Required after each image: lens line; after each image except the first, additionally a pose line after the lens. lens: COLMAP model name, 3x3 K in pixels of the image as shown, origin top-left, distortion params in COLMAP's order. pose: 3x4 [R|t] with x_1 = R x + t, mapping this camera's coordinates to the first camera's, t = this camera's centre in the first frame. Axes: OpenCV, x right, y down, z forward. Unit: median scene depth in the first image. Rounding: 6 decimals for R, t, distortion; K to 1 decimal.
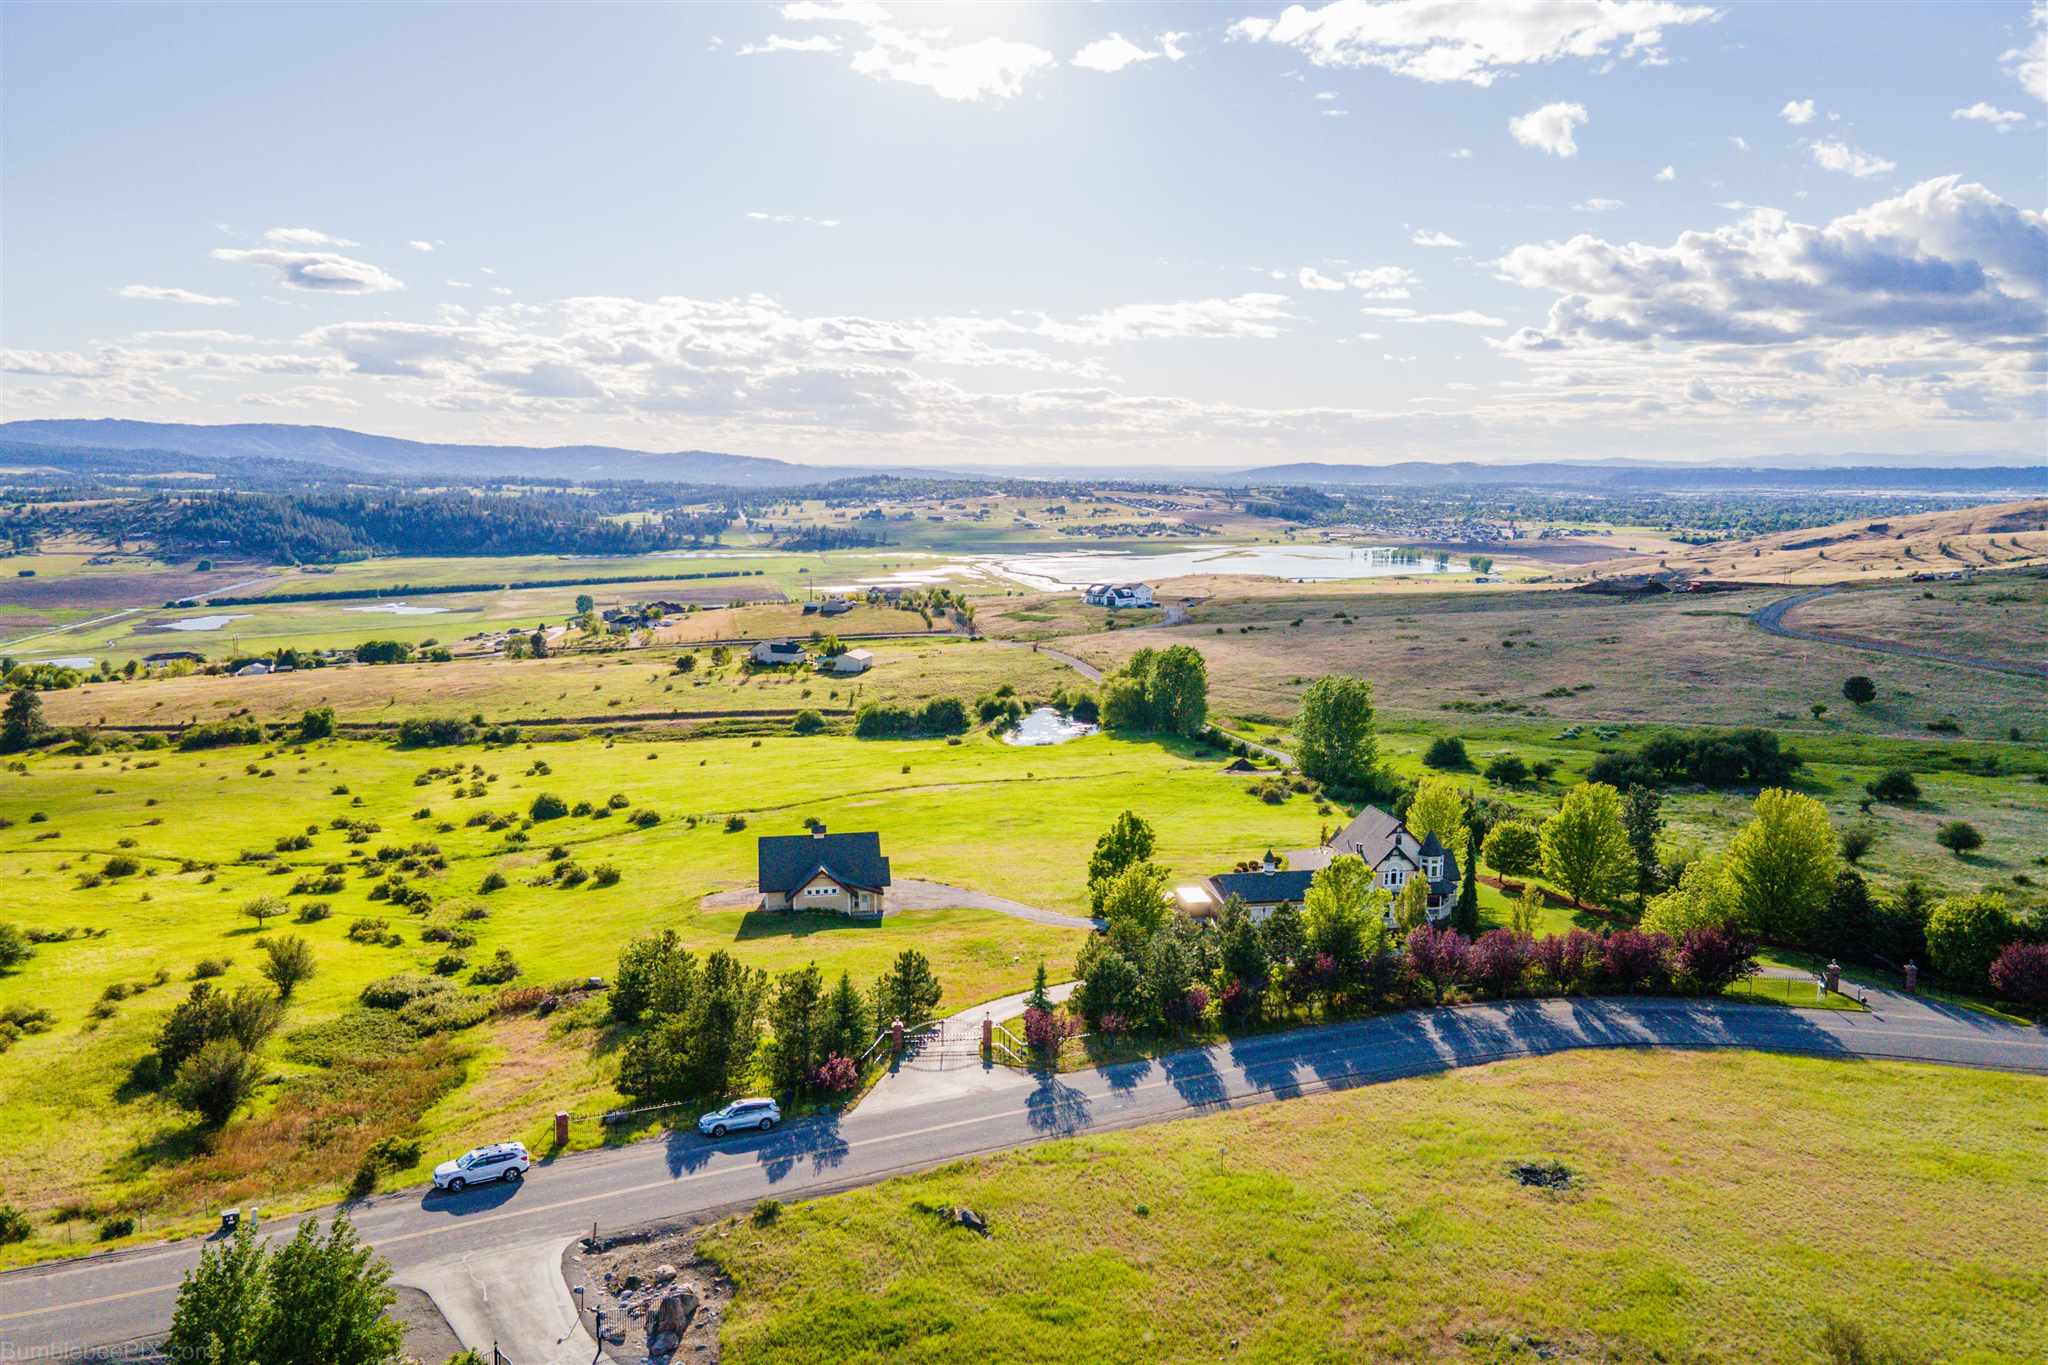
lens RADIAL K [[1487.3, 0, 1026.9], [0, 1487.3, 711.5], [0, 0, 1]] dist [0.022292, 0.031897]
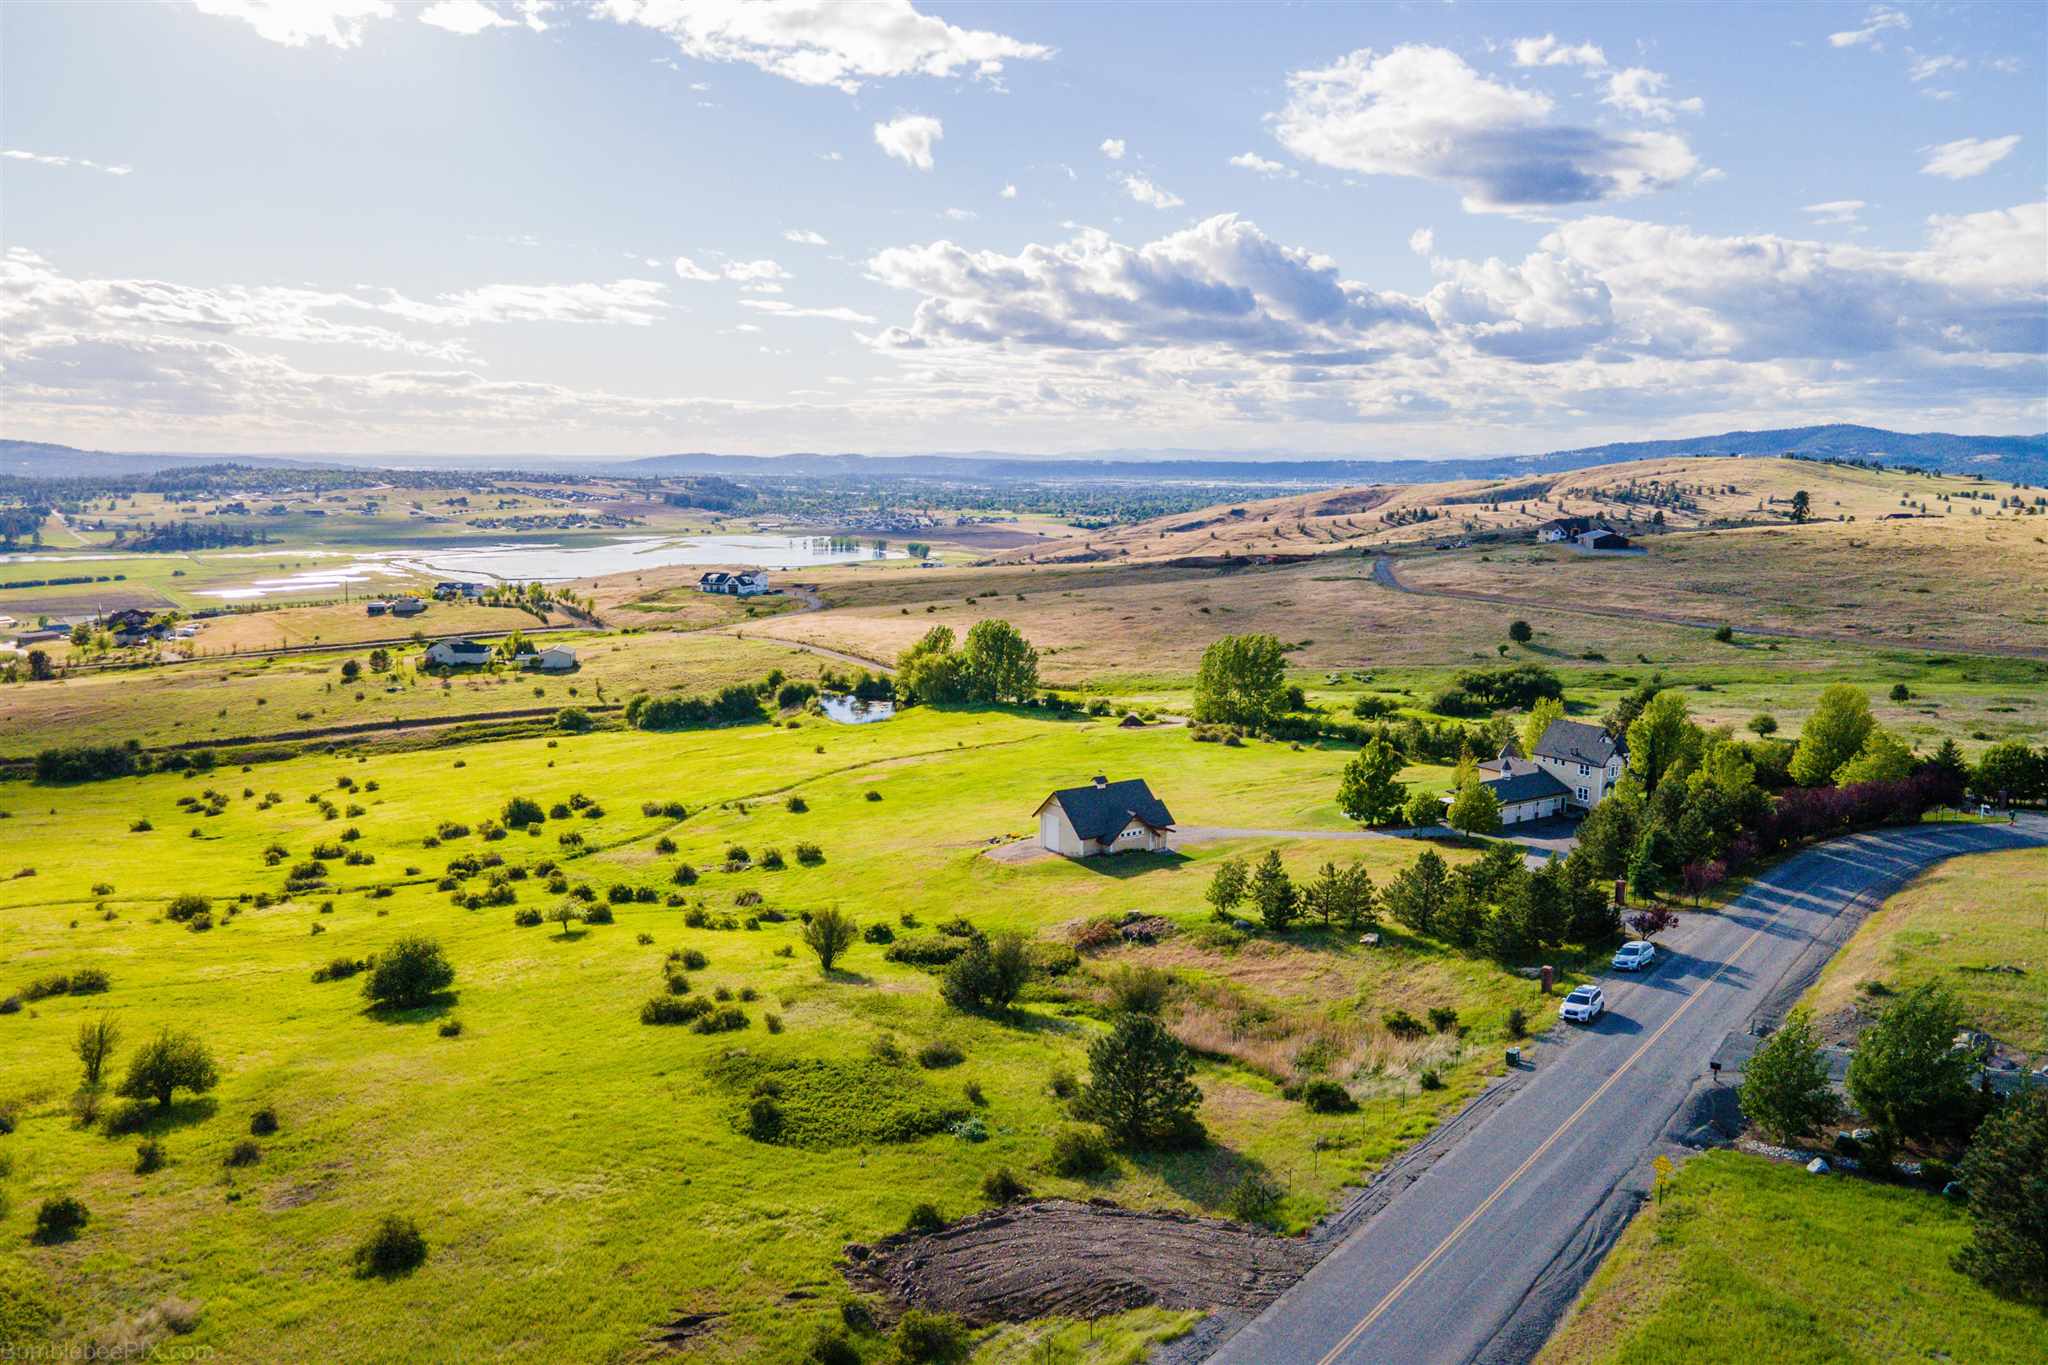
lens RADIAL K [[1487.3, 0, 1028.5], [0, 1487.3, 698.9], [0, 0, 1]] dist [0.022292, 0.031897]
pose [[0.919523, -0.061924, 0.388126, -0.035370], [0.062857, 0.997969, 0.010306, 0.000308], [-0.387977, 0.014920, 0.921548, 0.001057]]
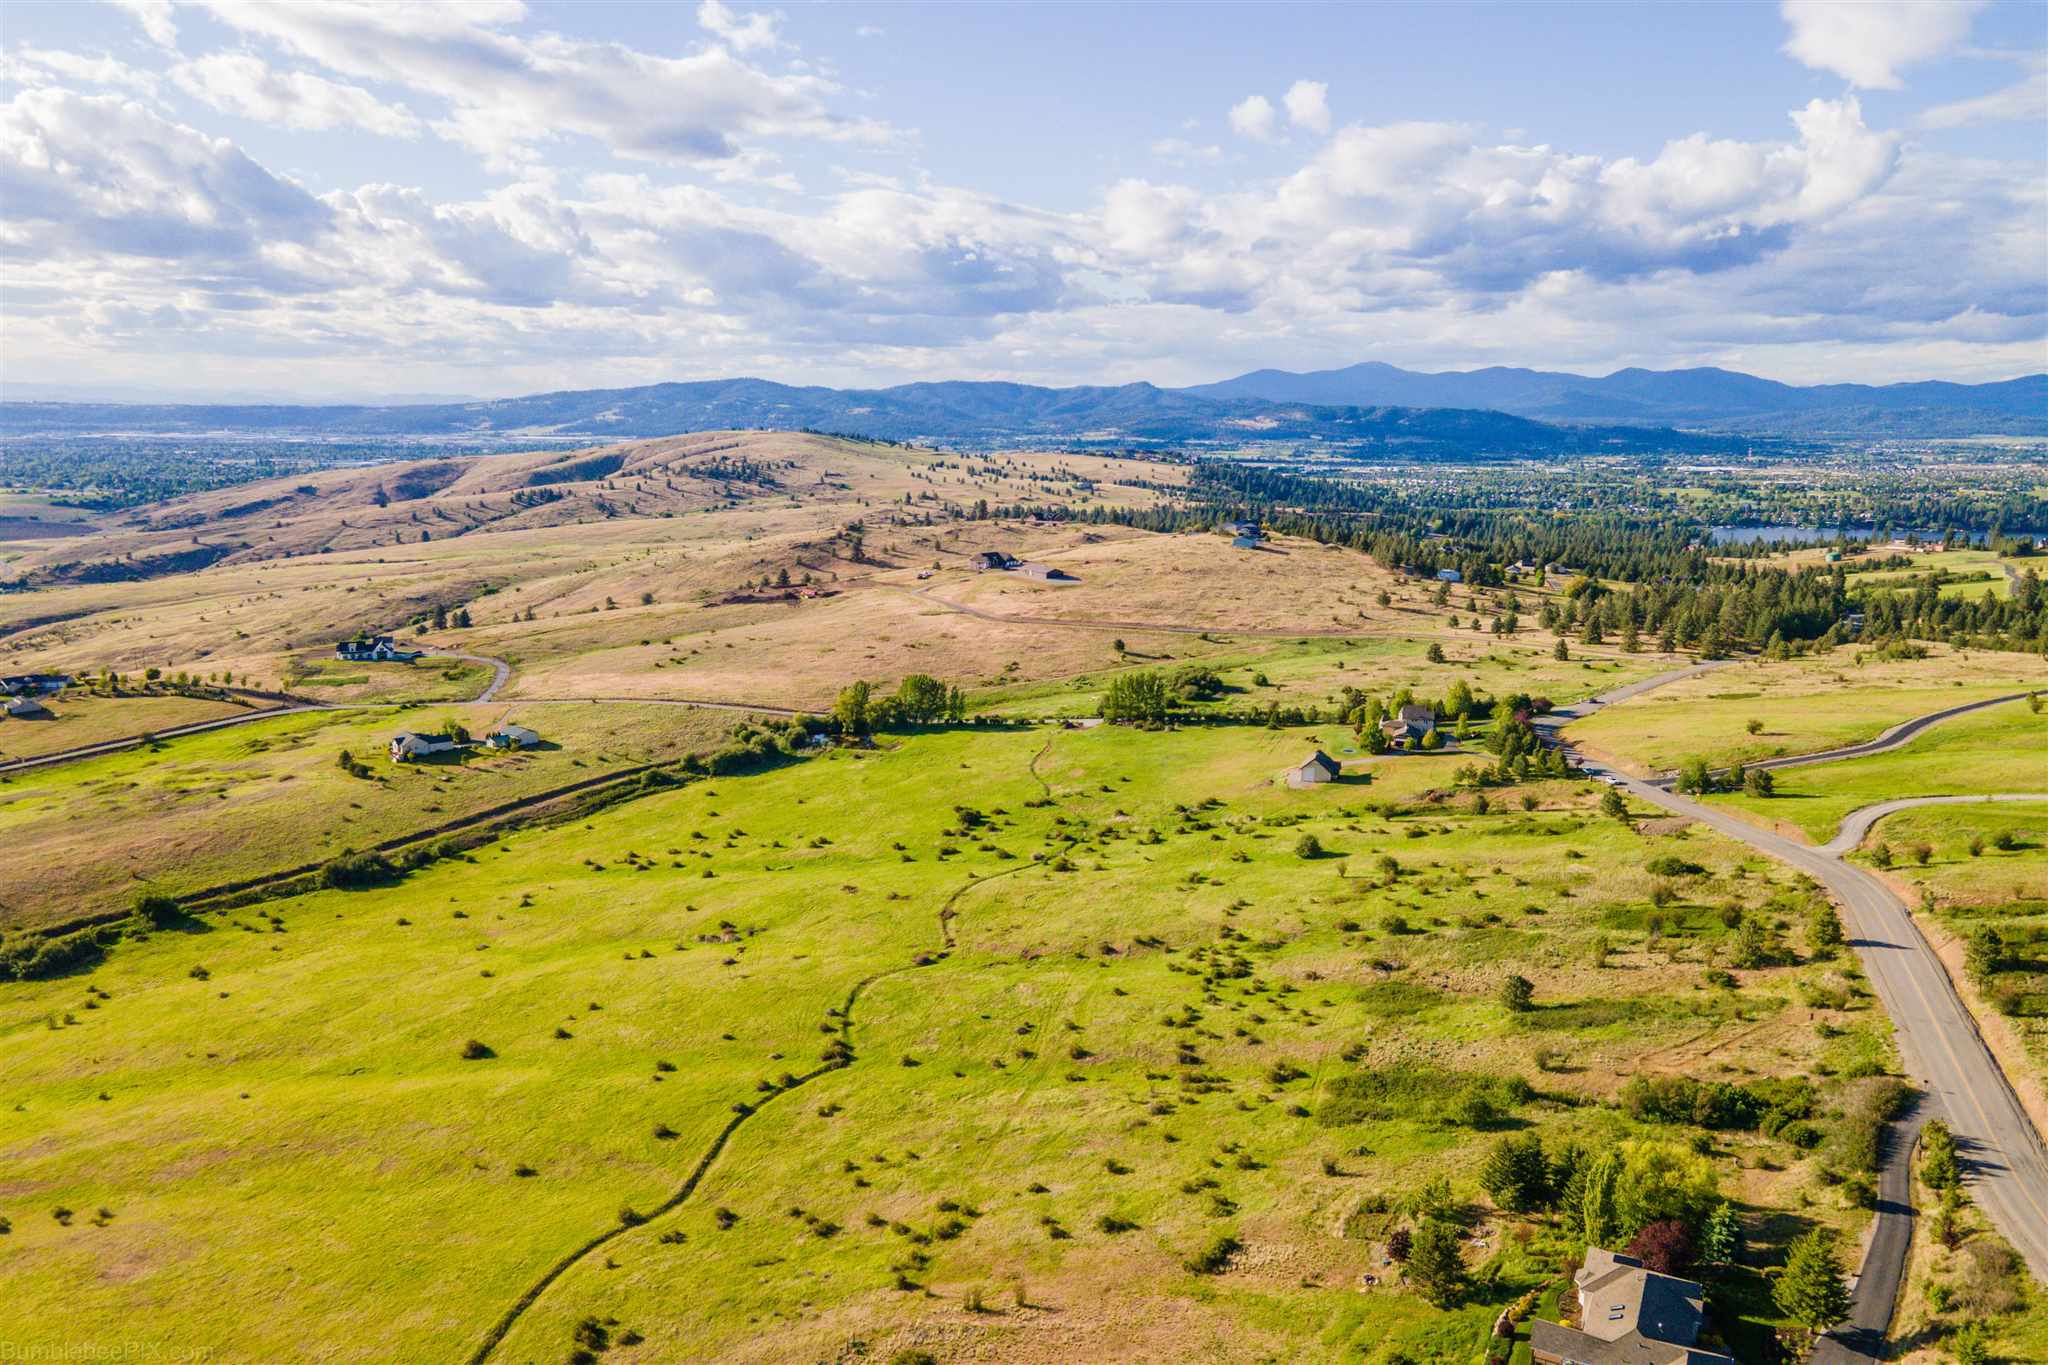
lens RADIAL K [[1487.3, 0, 1033.5], [0, 1487.3, 682.4], [0, 0, 1]] dist [0.022292, 0.031897]
pose [[0.453232, -0.165808, 0.875836, -0.163943], [0.141875, 0.983441, 0.112760, -0.025694], [-0.880030, 0.073153, 0.469251, 0.008695]]
